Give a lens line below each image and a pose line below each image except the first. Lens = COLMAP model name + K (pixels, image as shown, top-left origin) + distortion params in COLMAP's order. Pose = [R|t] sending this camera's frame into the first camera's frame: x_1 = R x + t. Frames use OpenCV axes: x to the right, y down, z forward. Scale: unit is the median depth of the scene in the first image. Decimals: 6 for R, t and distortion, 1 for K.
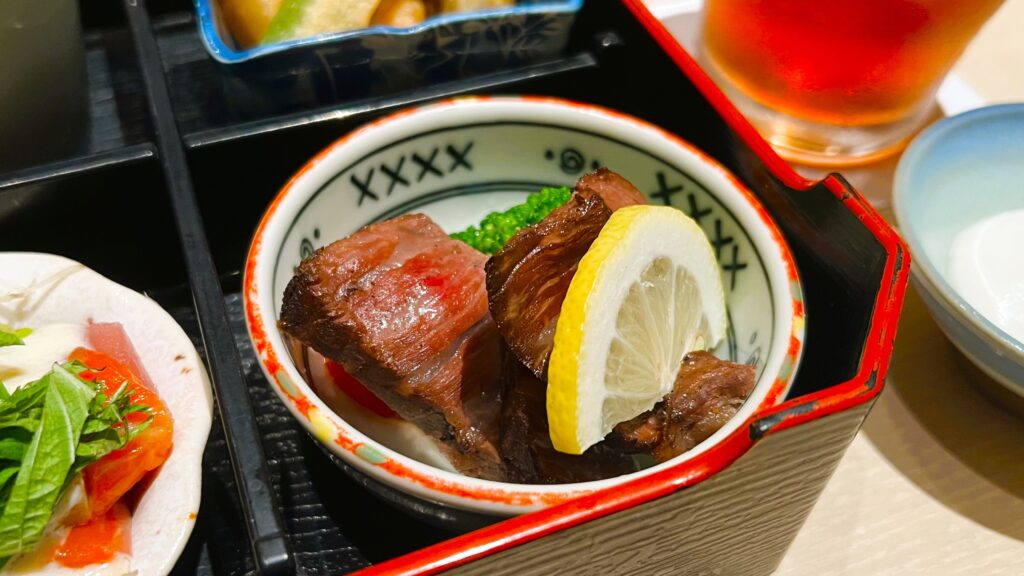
lens RADIAL K [[1116.5, 0, 512.0], [0, 1116.5, 288.0], [0, 0, 1]] dist [0.140197, -0.454591]
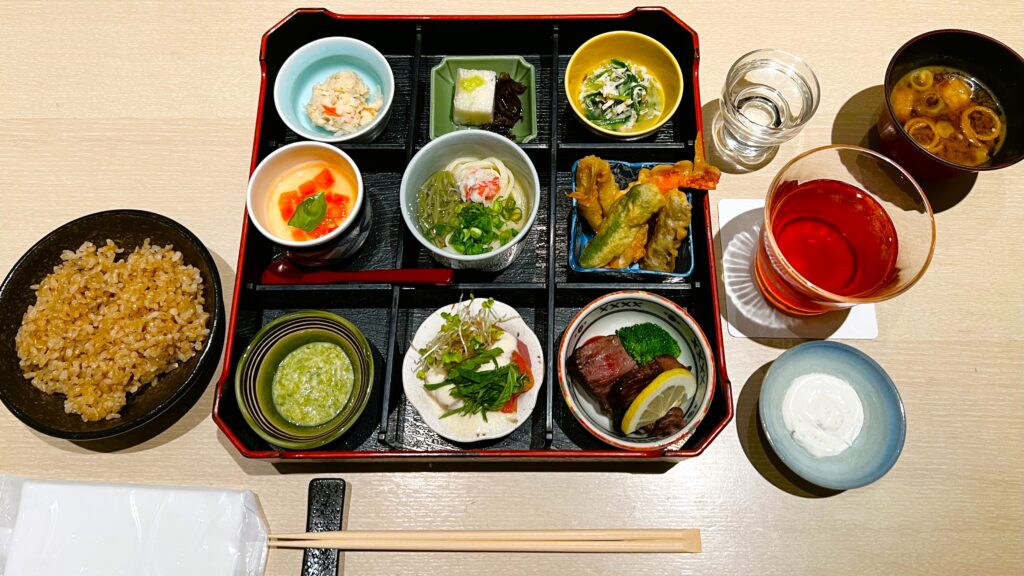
lens RADIAL K [[832.7, 0, 512.0], [0, 832.7, 187.9], [0, 0, 1]] dist [0.063741, -0.123104]
pose [[0.921317, 0.326422, -0.211244, 0.023750], [-0.243646, 0.908095, 0.340588, -1.365307], [0.303005, -0.262320, 0.916175, -1.409420]]
